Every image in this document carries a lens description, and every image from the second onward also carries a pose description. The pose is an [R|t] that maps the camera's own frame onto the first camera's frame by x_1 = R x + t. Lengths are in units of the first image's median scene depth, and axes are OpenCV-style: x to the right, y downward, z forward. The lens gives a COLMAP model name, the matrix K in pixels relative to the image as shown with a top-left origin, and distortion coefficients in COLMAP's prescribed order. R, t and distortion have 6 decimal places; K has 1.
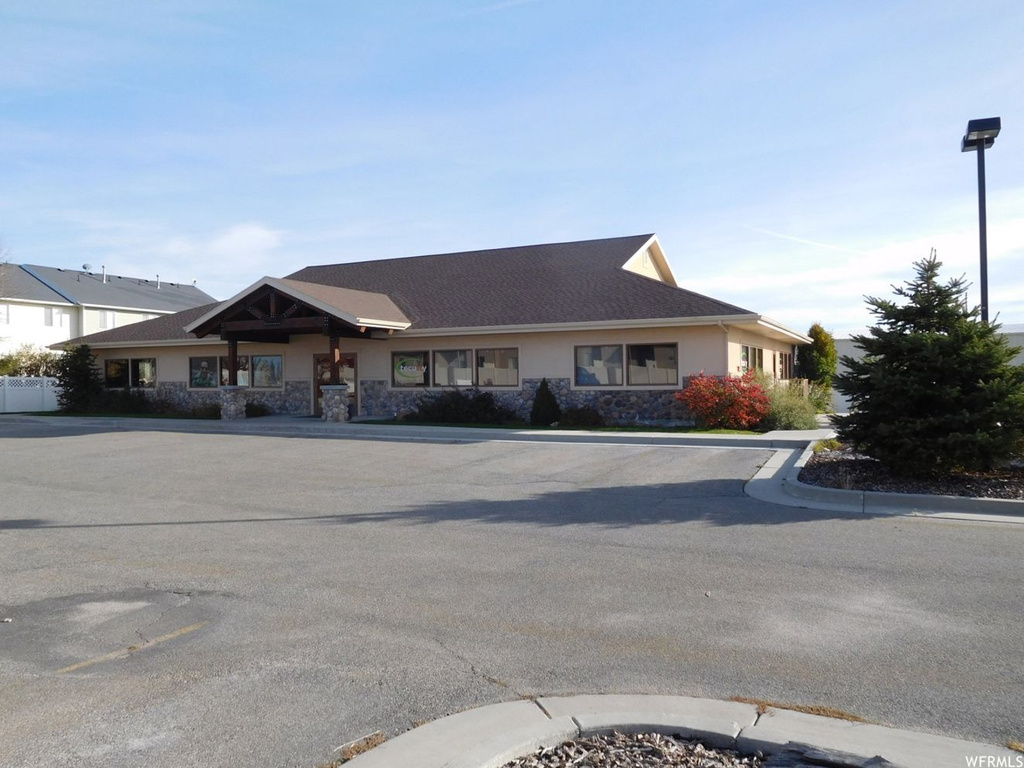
lens RADIAL K [[758.4, 0, 512.0], [0, 758.4, 384.0], [0, 0, 1]] dist [-0.003482, 0.000338]
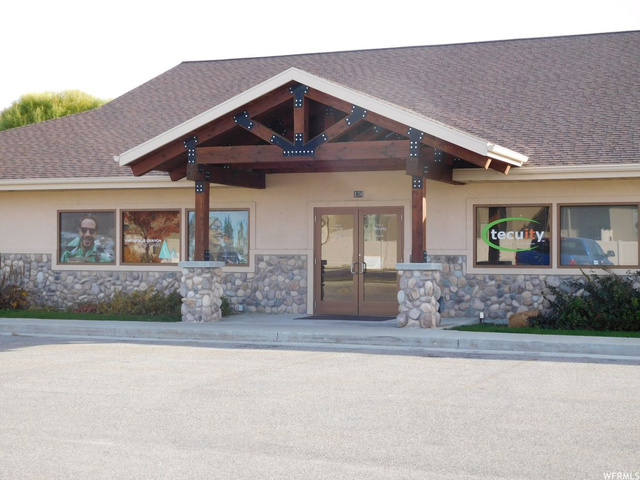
lens RADIAL K [[1167.9, 0, 320.0], [0, 1167.9, 240.0], [0, 0, 1]] dist [0.188770, 0.018298]
pose [[0.998091, 0.013170, 0.060340, -0.310320], [-0.011873, 0.999692, -0.021803, 0.003963], [-0.060608, 0.021045, 0.997940, 0.119934]]
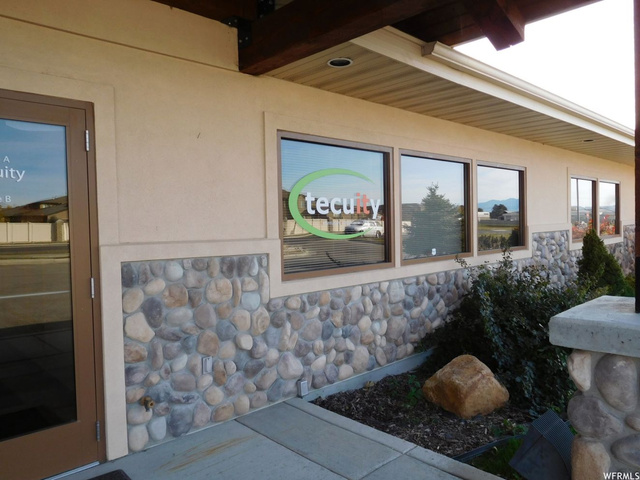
lens RADIAL K [[474.0, 0, 320.0], [0, 474.0, 240.0], [0, 0, 1]] dist [-0.003482, 0.000338]
pose [[0.366938, -0.035907, 0.929552, -0.277682], [0.014598, 0.999354, 0.032841, -0.012823], [-0.930131, 0.001519, 0.367225, 0.884712]]
